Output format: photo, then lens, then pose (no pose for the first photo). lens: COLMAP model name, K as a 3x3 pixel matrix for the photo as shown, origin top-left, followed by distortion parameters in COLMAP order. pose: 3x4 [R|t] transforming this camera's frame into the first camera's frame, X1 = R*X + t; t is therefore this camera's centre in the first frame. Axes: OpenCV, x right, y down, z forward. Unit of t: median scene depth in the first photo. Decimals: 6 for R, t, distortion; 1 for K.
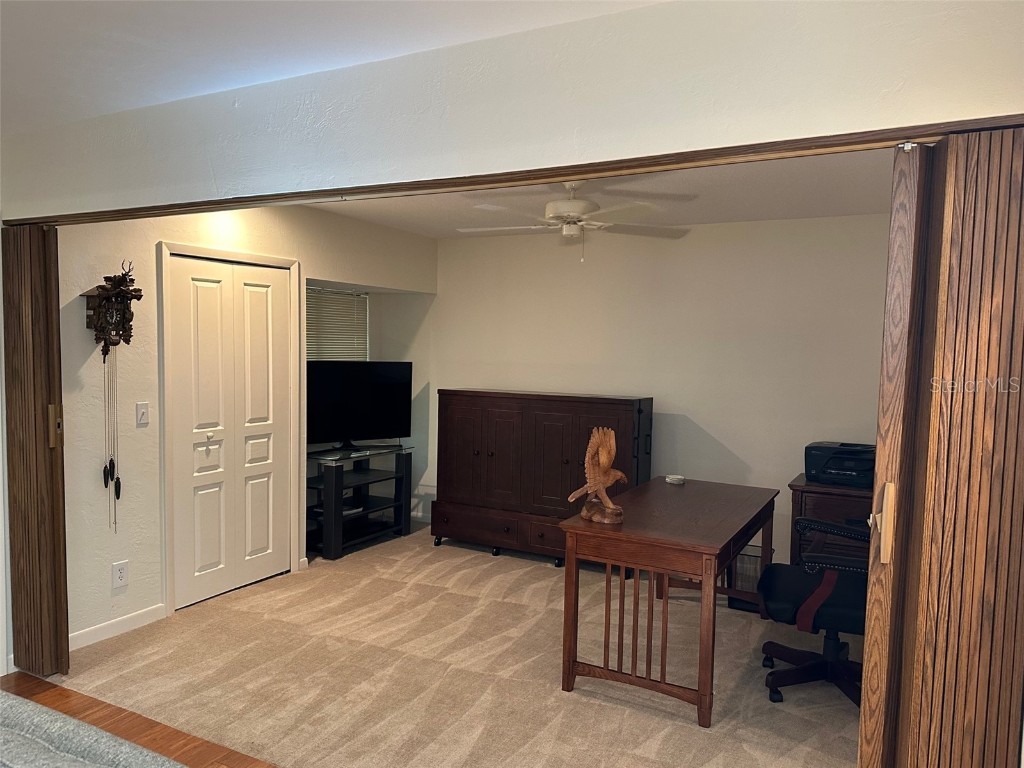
lens RADIAL K [[754.3, 0, 554.0], [0, 754.3, 382.1], [0, 0, 1]] dist [0.034989, -0.035988]
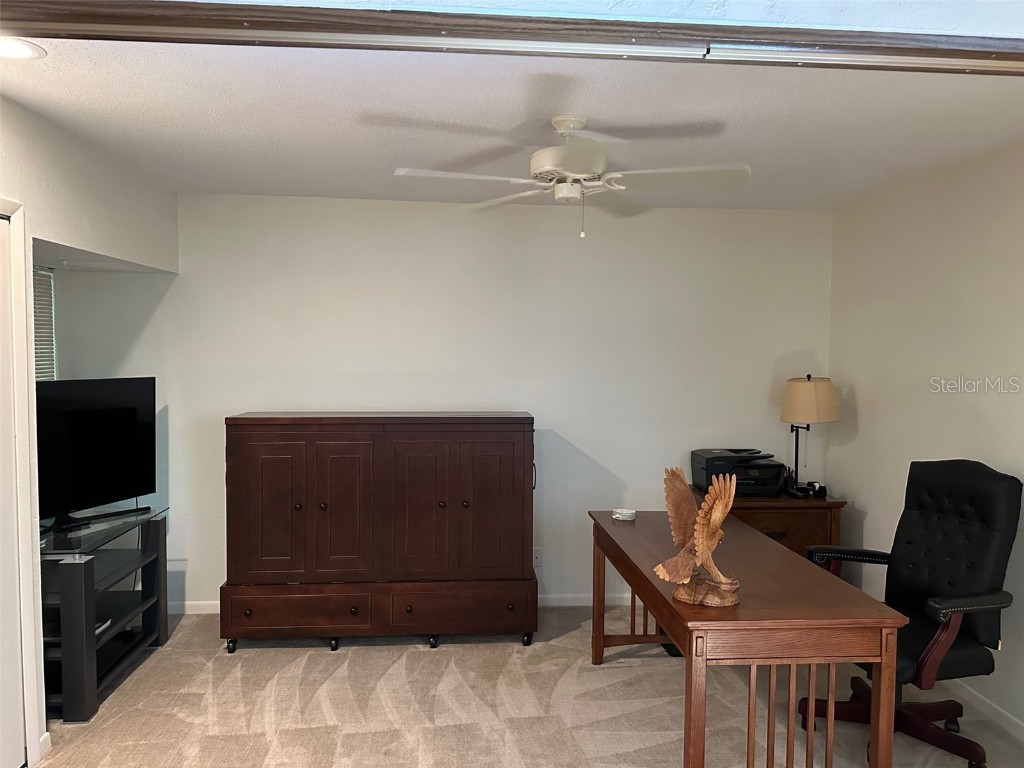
lens RADIAL K [[754.3, 0, 511.9], [0, 754.3, 385.9], [0, 0, 1]] dist [0.034989, -0.035988]
pose [[0.853491, -0.044024, 0.519244, -0.303414], [0.034787, 0.999016, 0.027521, -0.030494], [-0.519944, -0.005426, 0.854183, 0.323658]]
